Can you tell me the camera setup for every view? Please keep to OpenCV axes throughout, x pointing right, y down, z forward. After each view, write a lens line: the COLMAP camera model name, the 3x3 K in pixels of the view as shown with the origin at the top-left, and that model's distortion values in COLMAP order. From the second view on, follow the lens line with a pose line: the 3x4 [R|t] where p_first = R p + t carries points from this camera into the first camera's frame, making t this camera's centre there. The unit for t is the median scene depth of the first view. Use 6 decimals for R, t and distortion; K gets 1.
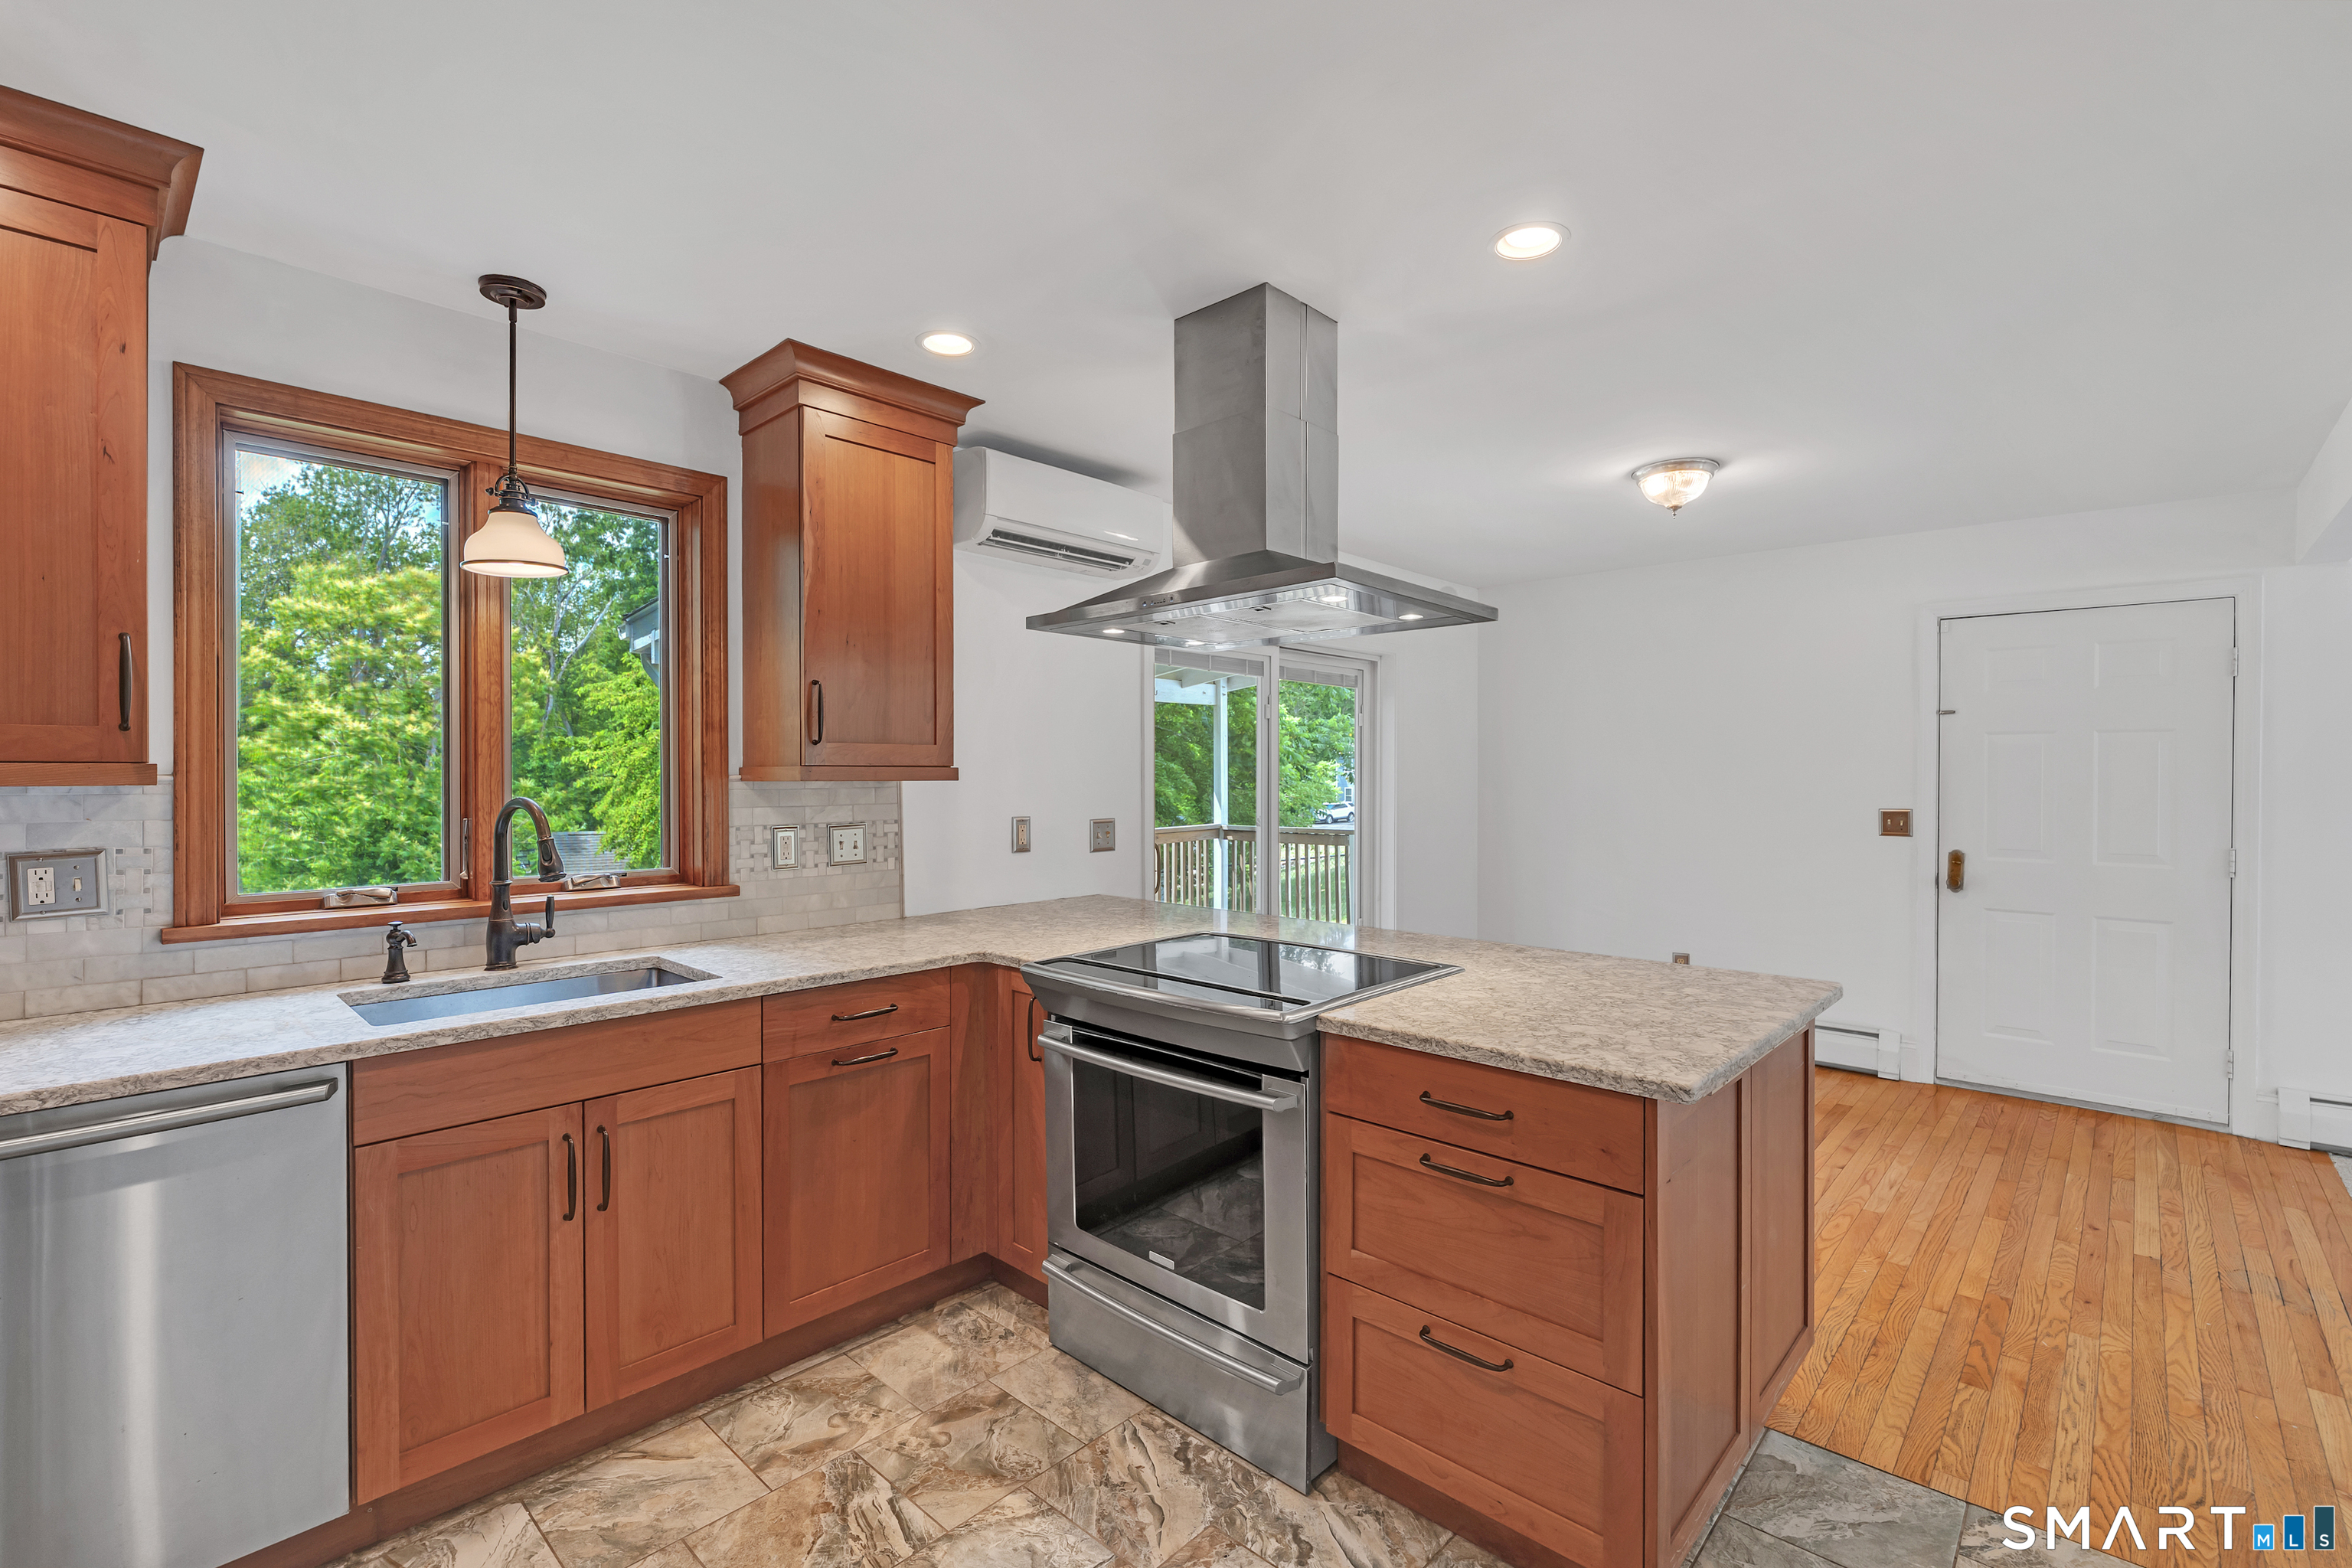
lens RADIAL K [[1055.9, 0, 1188.1], [0, 1055.9, 779.7], [0, 0, 1]] dist [-0.003091, -0.000125]
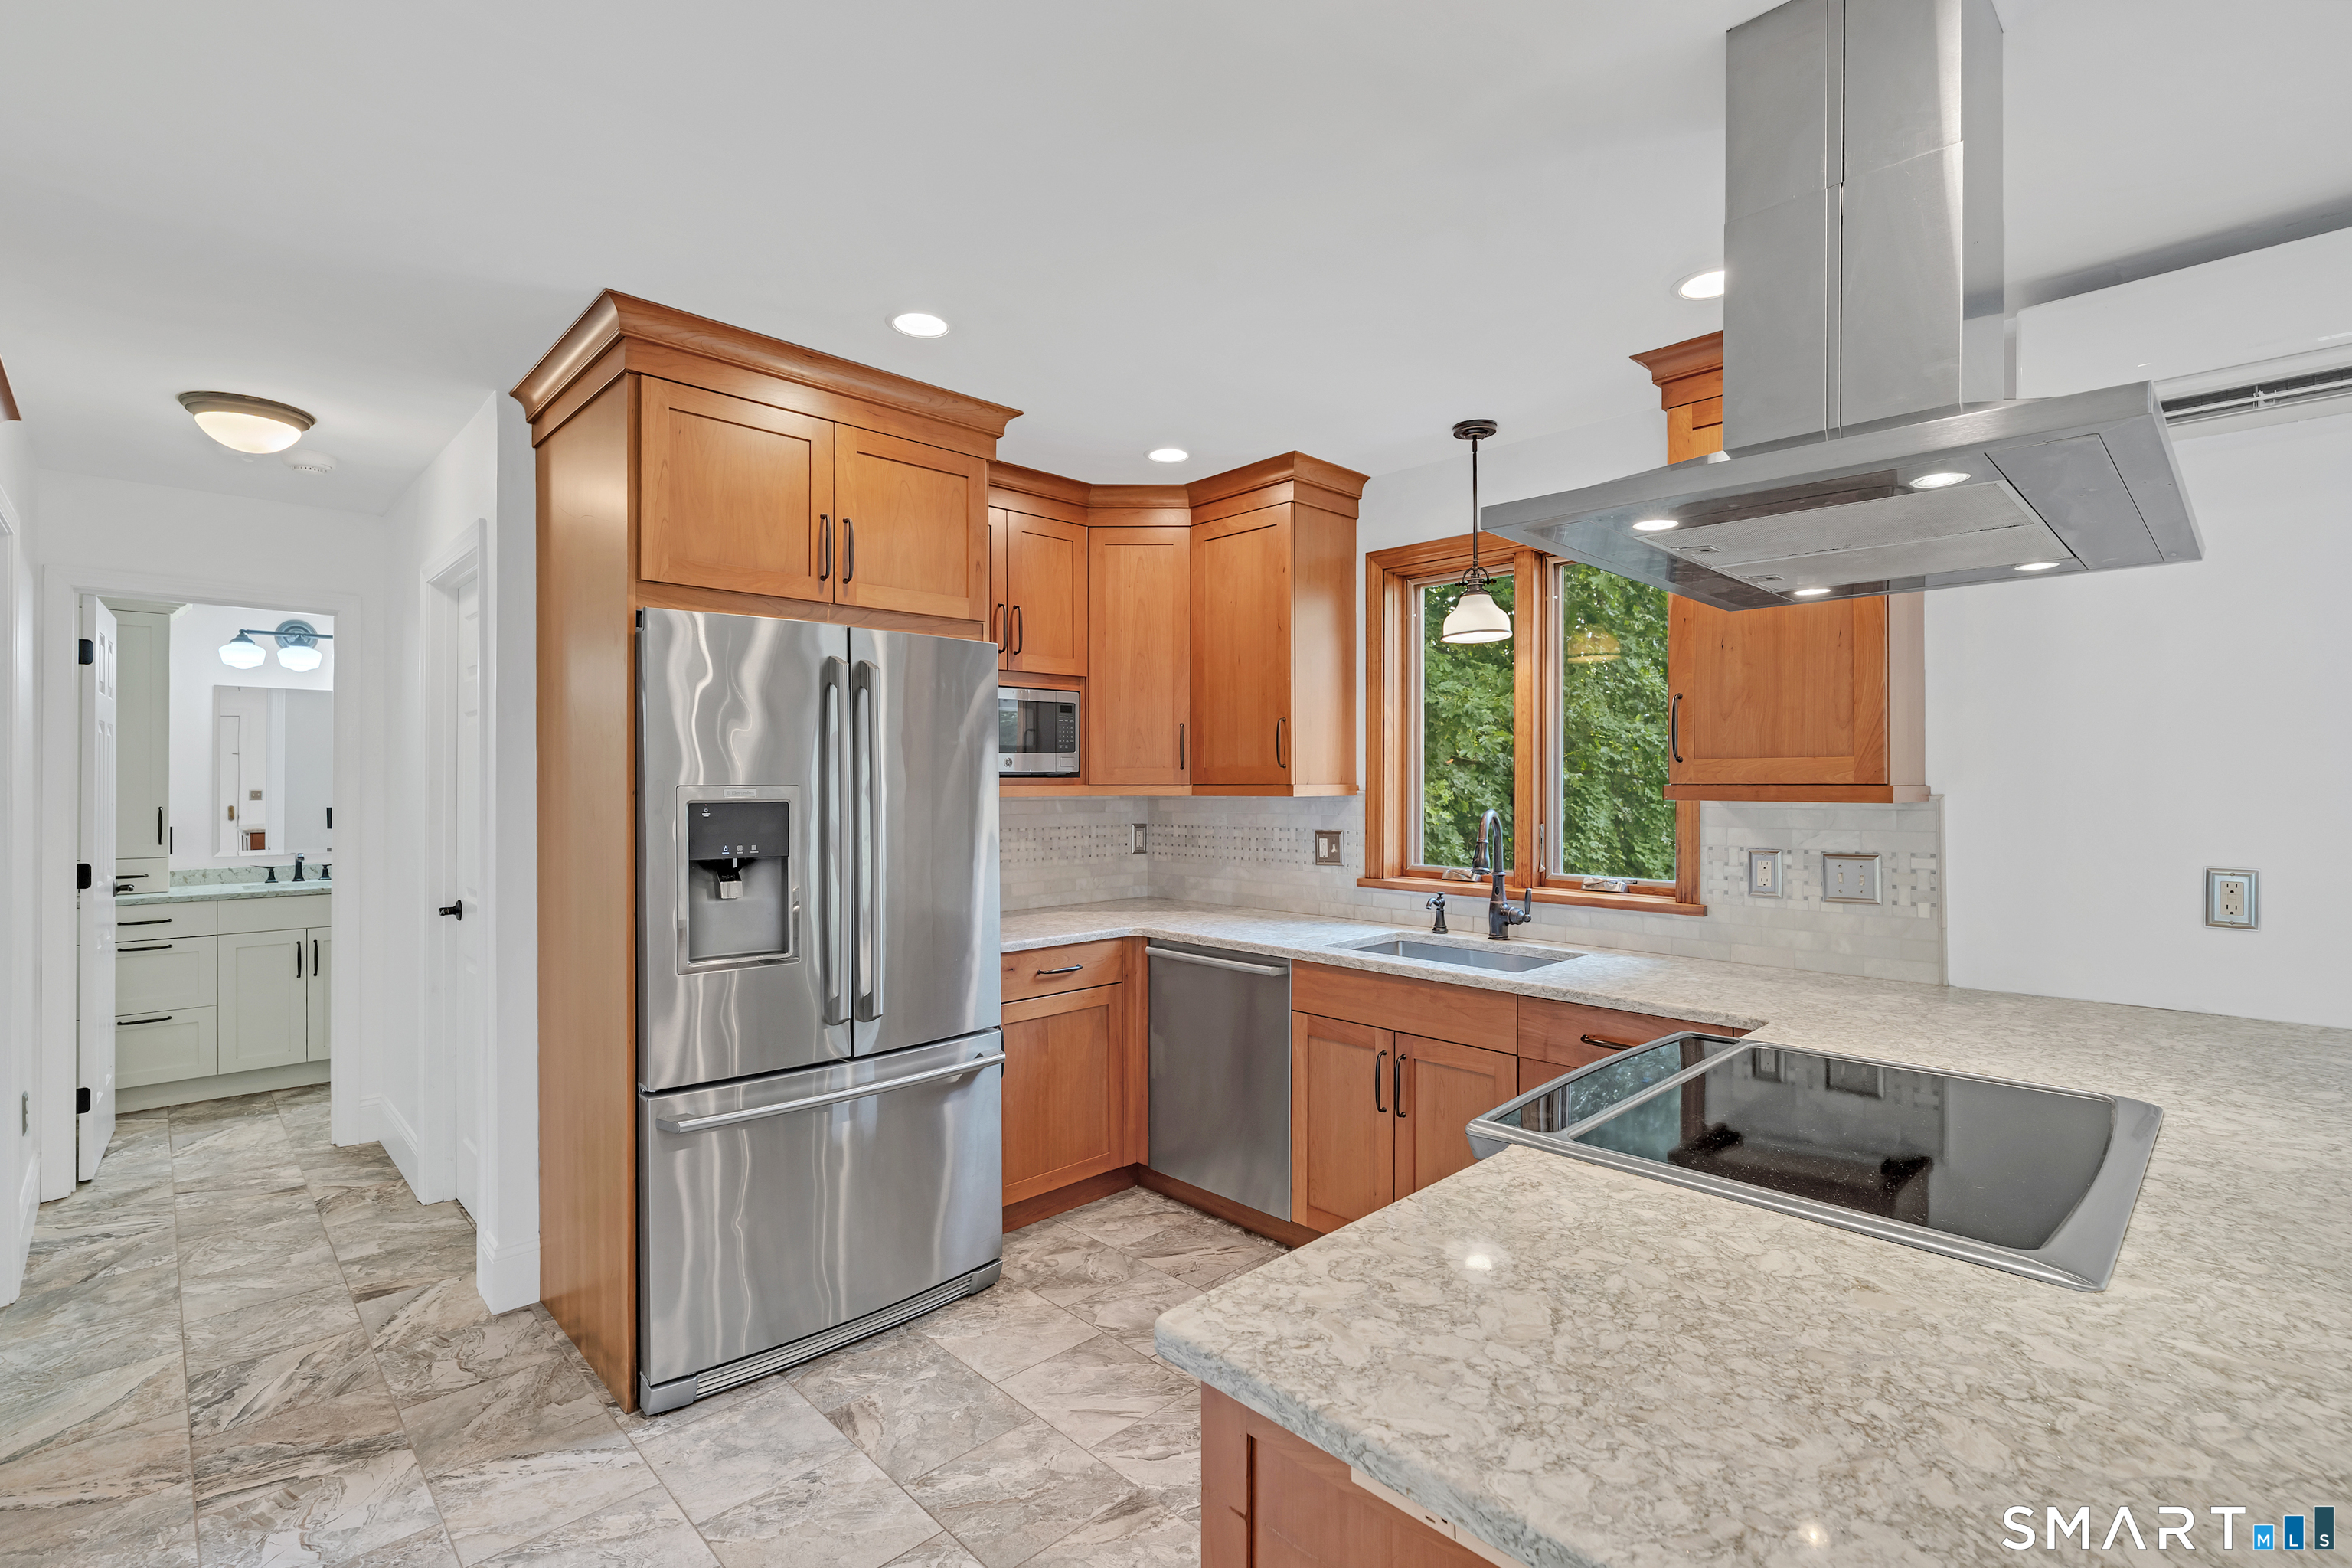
lens RADIAL K [[1083.0, 0, 1164.3], [0, 1083.0, 781.8], [0, 0, 1]] dist [0.000093, 0.000209]
pose [[-0.076820, 0.001640, -0.997044, 0.649311], [-0.002136, 0.999996, 0.001810, -0.016467], [0.997043, 0.002269, -0.076816, 0.615369]]
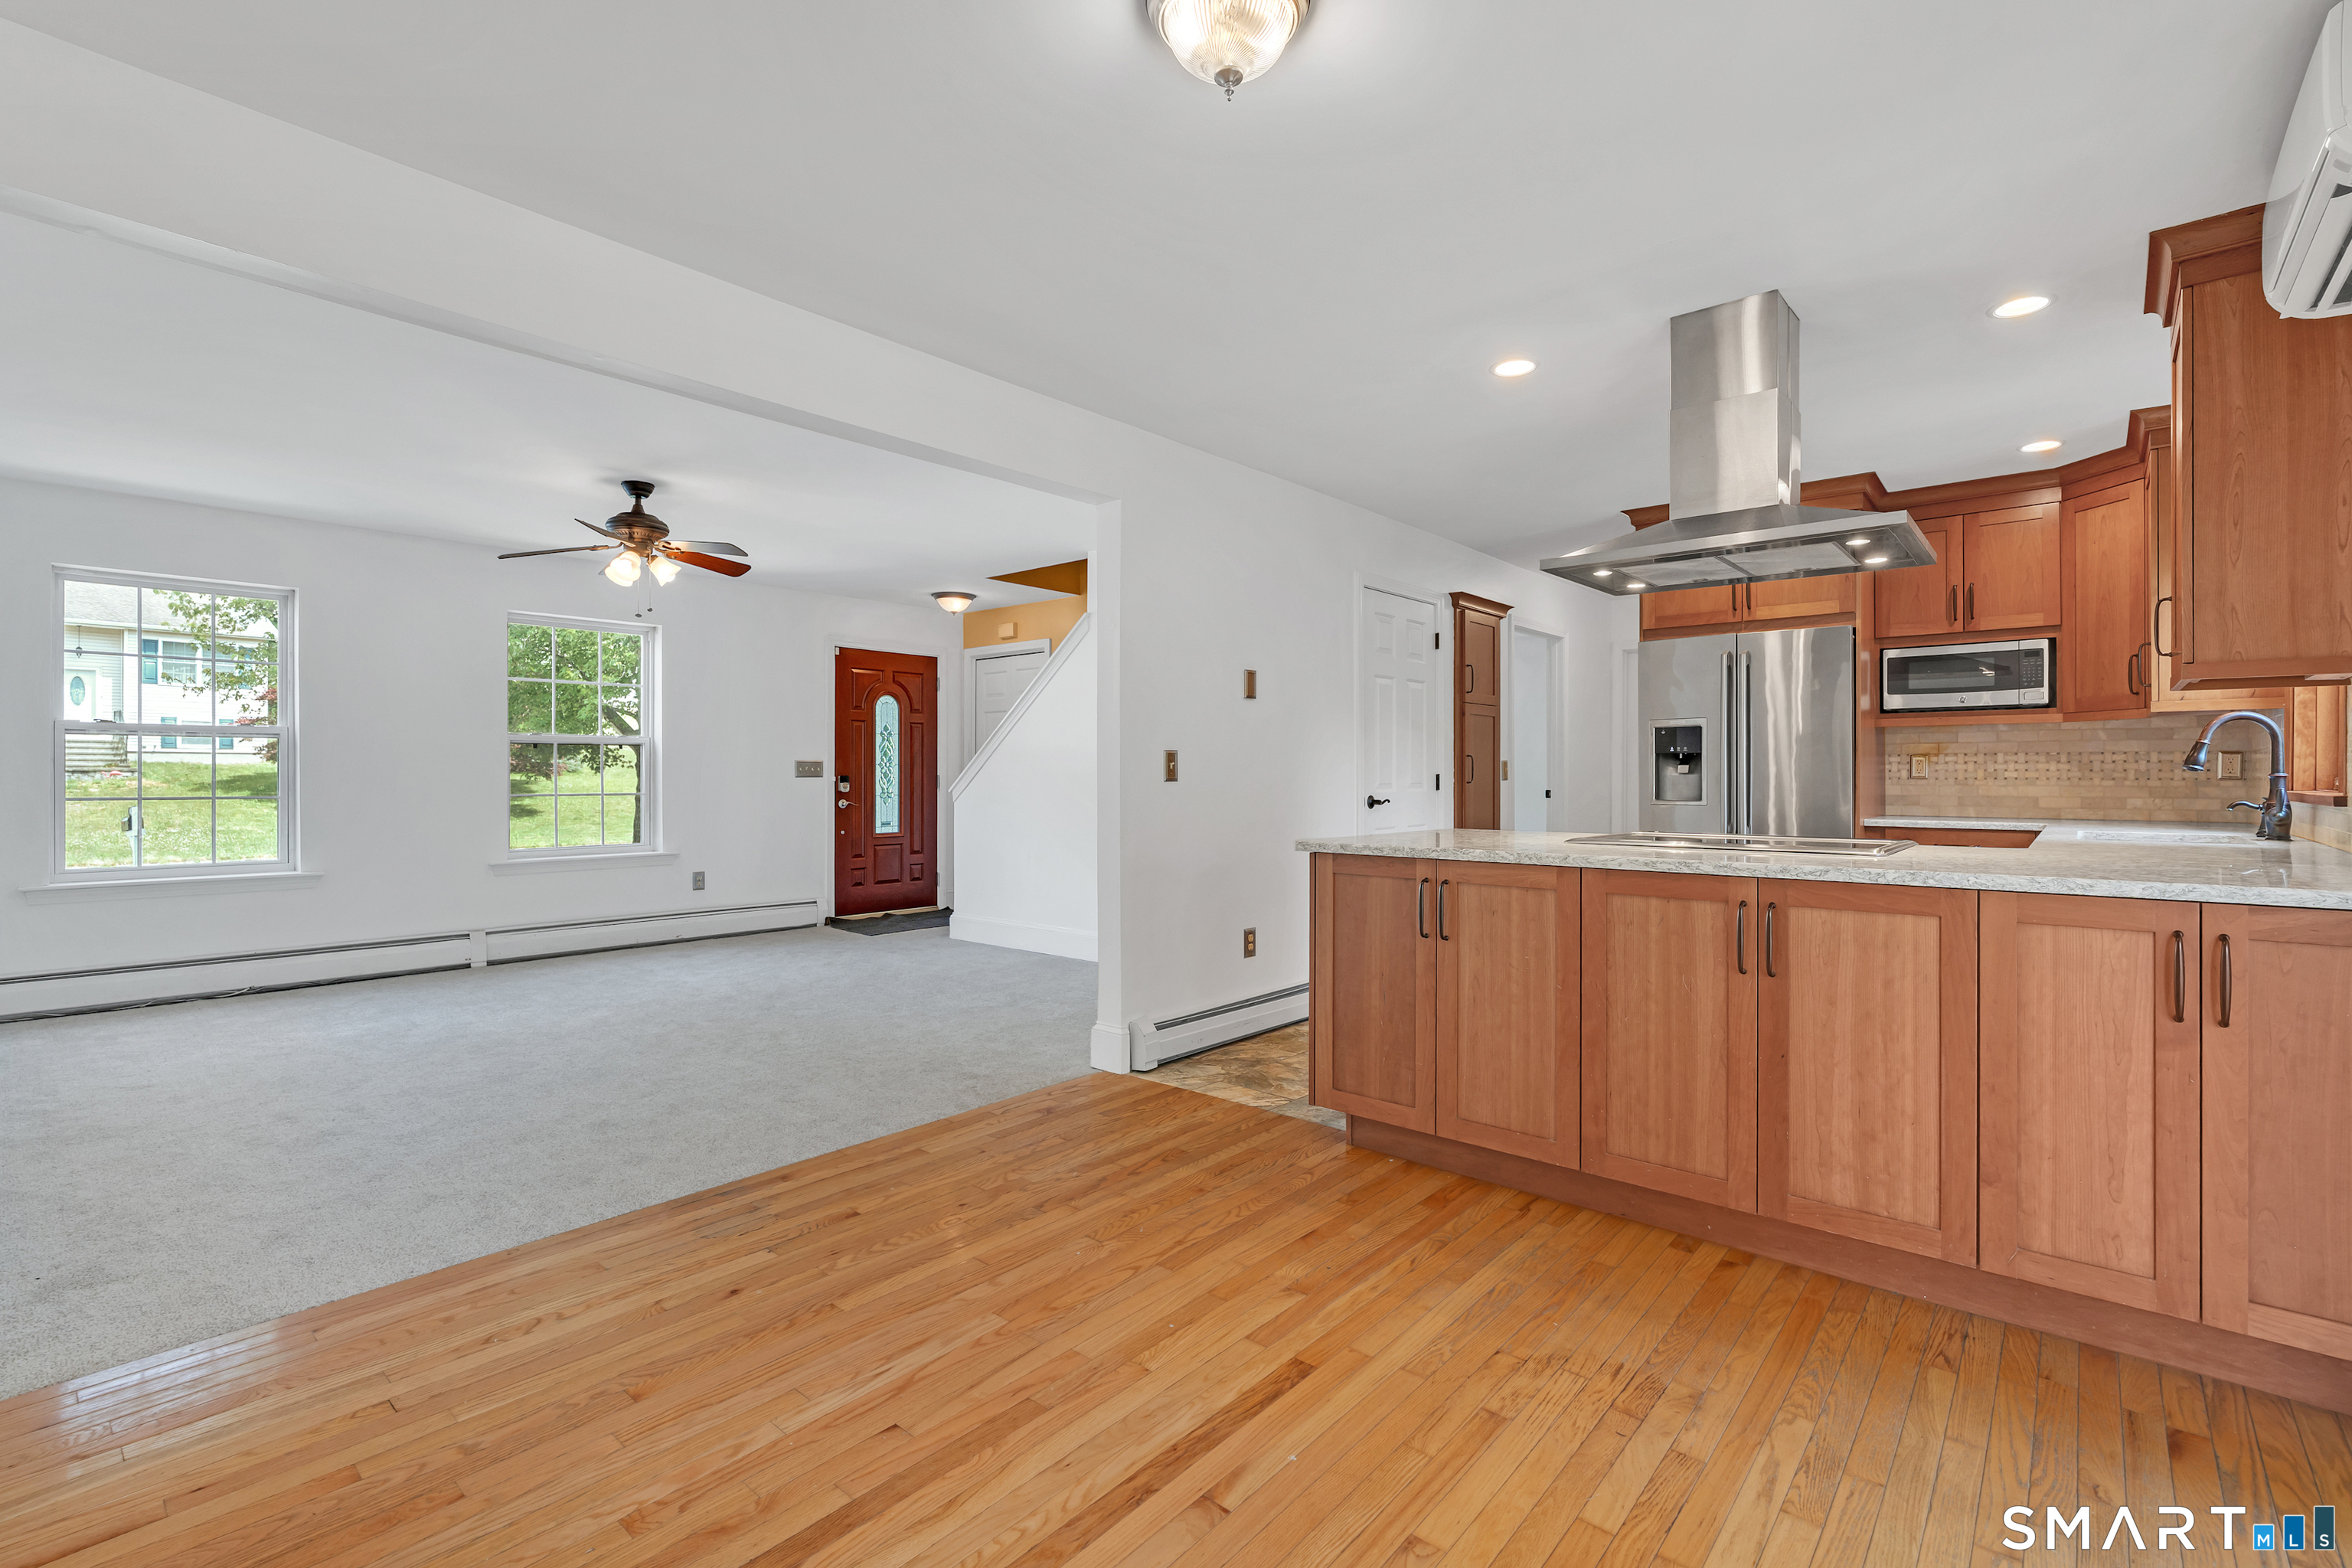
lens RADIAL K [[1041.3, 0, 1206.6], [0, 1041.3, 777.5], [0, 0, 1]] dist [-0.002723, -0.000241]
pose [[-0.999230, -0.000704, -0.039239, 0.668638], [-0.000947, 0.999981, 0.006163, 0.084826], [0.039234, 0.006195, -0.999211, 2.019698]]
